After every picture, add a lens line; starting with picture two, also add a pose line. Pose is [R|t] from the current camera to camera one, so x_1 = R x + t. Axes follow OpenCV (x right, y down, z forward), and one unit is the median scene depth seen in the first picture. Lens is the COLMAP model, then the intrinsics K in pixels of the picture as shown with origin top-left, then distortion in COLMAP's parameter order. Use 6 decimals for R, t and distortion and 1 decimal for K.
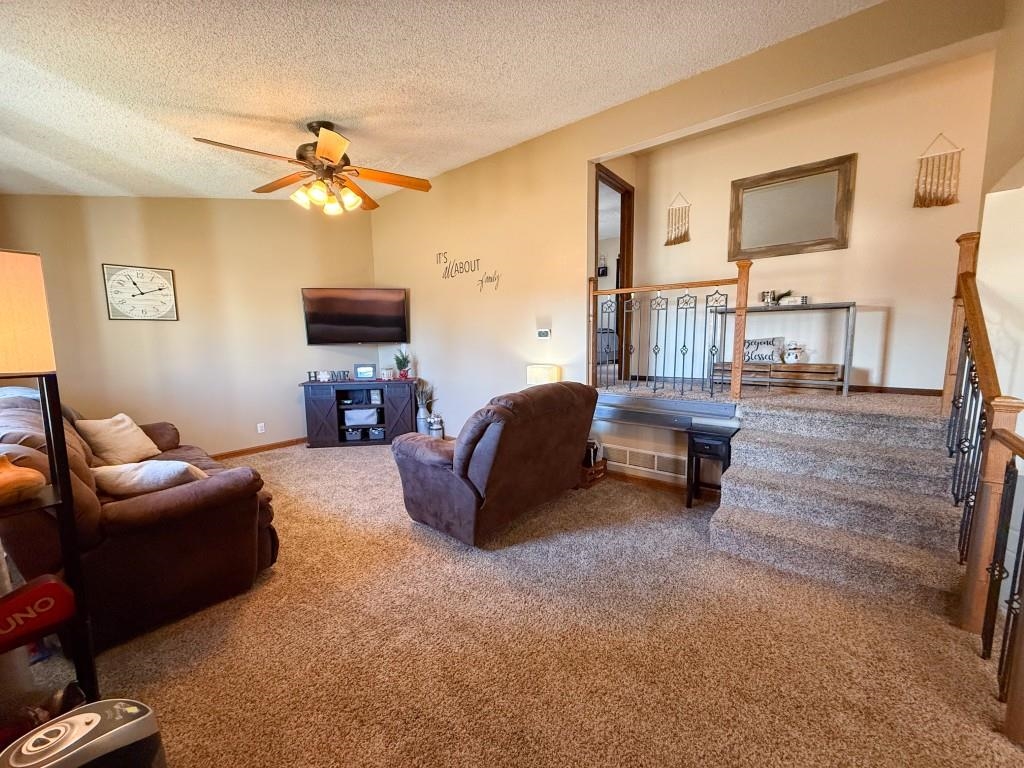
lens RADIAL K [[407.0, 0, 512.3], [0, 407.0, 384.3], [0, 0, 1]] dist [-0.001775, 0.000279]
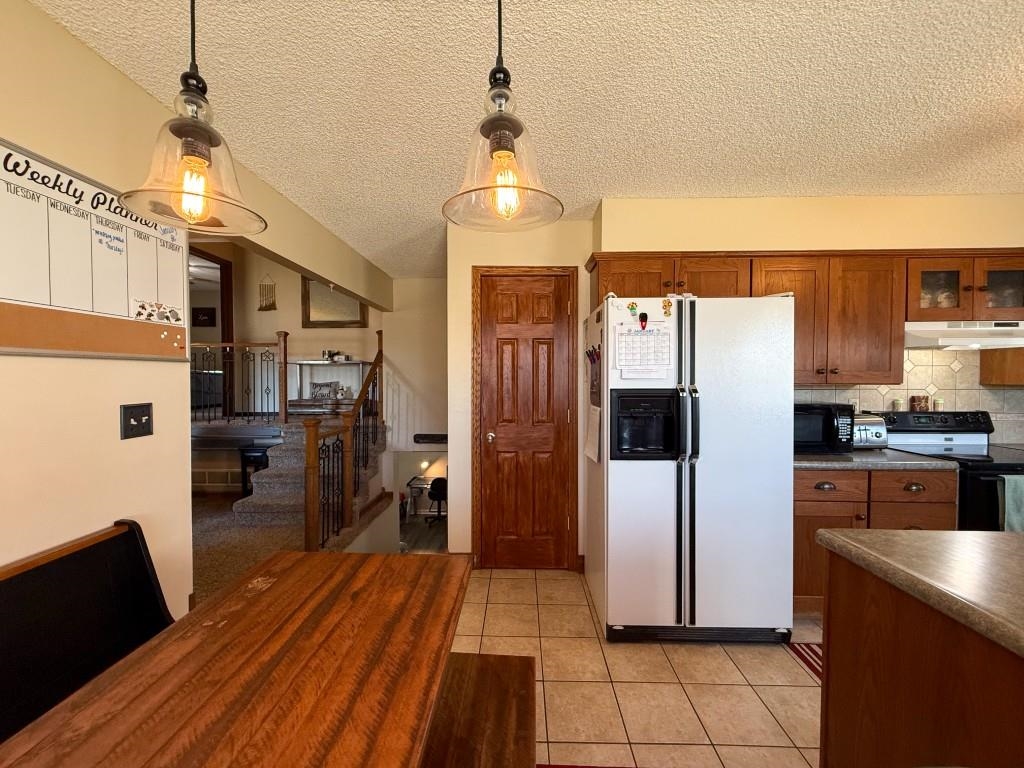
lens RADIAL K [[407.0, 0, 509.6], [0, 407.0, 384.5], [0, 0, 1]] dist [-0.001775, 0.000279]
pose [[0.793395, -0.000784, 0.608707, 0.257516], [0.061220, 0.995032, -0.078513, 0.050632], [-0.605621, 0.099557, 0.789501, -0.559882]]
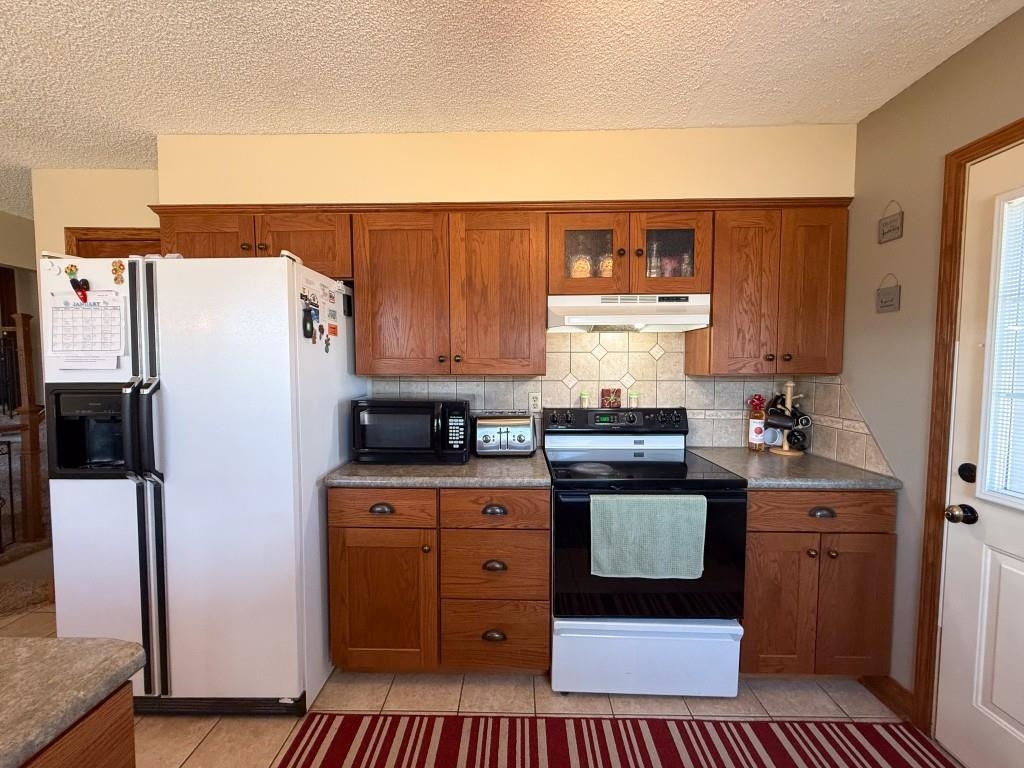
lens RADIAL K [[407.0, 0, 511.2], [0, 407.0, 384.9], [0, 0, 1]] dist [-0.001775, 0.000279]
pose [[0.785273, -0.020831, 0.618799, 0.803828], [0.064014, 0.996809, -0.047679, 0.072040], [-0.615831, 0.077053, 0.784101, -0.805654]]
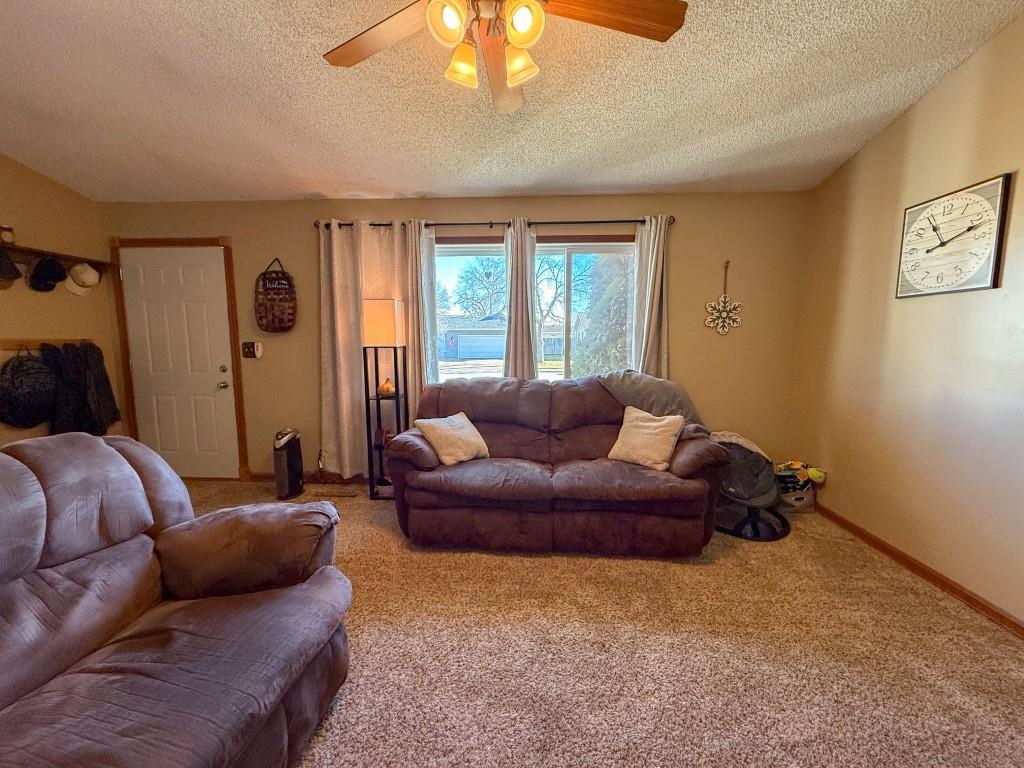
lens RADIAL K [[407.0, 0, 509.6], [0, 407.0, 385.0], [0, 0, 1]] dist [-0.001775, 0.000279]
pose [[-0.807964, 0.078667, -0.583957, -0.129350], [-0.060637, 0.974685, 0.215201, -0.130607], [0.586103, 0.209284, -0.782741, 1.191312]]
